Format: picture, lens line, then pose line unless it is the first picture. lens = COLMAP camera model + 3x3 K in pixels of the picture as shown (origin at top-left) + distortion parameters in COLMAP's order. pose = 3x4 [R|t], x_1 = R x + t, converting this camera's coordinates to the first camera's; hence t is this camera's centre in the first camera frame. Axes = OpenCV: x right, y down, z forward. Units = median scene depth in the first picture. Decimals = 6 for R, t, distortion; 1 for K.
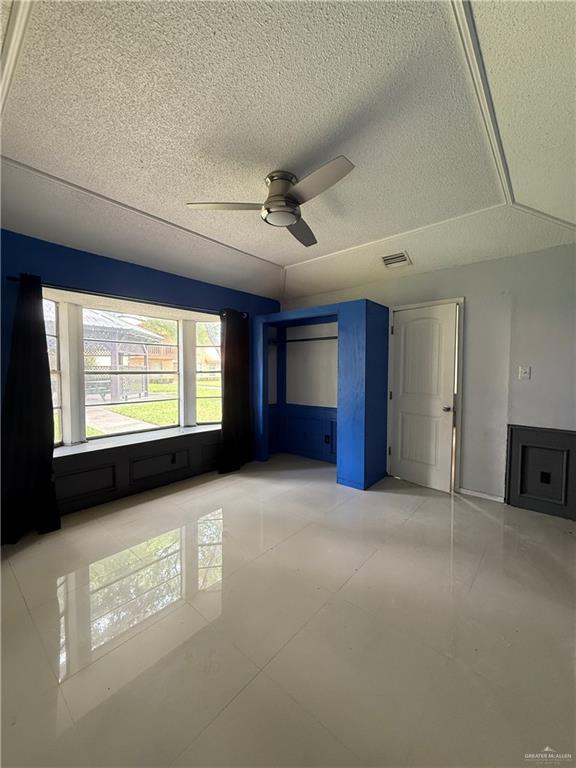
lens RADIAL K [[307.8, 0, 288.0], [0, 307.8, 384.0], [0, 0, 1]] dist [-0.000470, -0.000029]
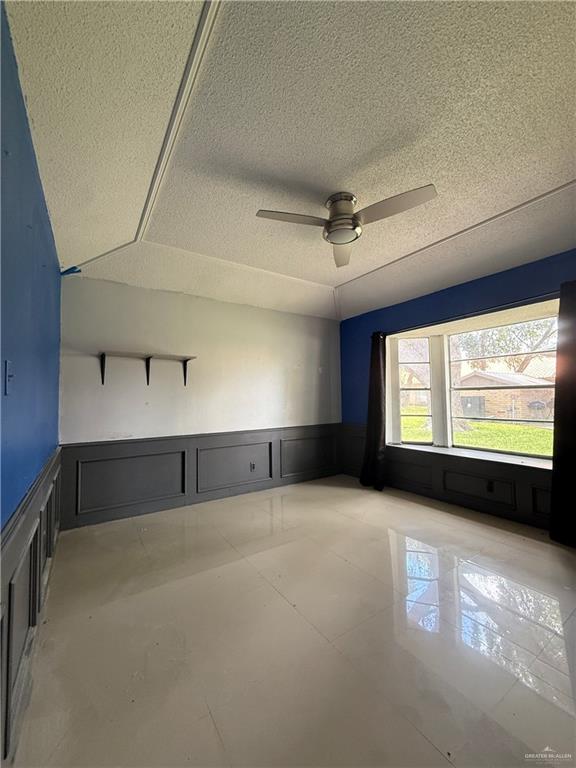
lens RADIAL K [[307.8, 0, 288.0], [0, 307.8, 384.0], [0, 0, 1]] dist [-0.000470, -0.000029]
pose [[-0.281822, -0.022781, -0.959196, 0.713830], [-0.005661, 0.999740, -0.022081, -0.025273], [0.959450, -0.000793, -0.281878, 0.801618]]
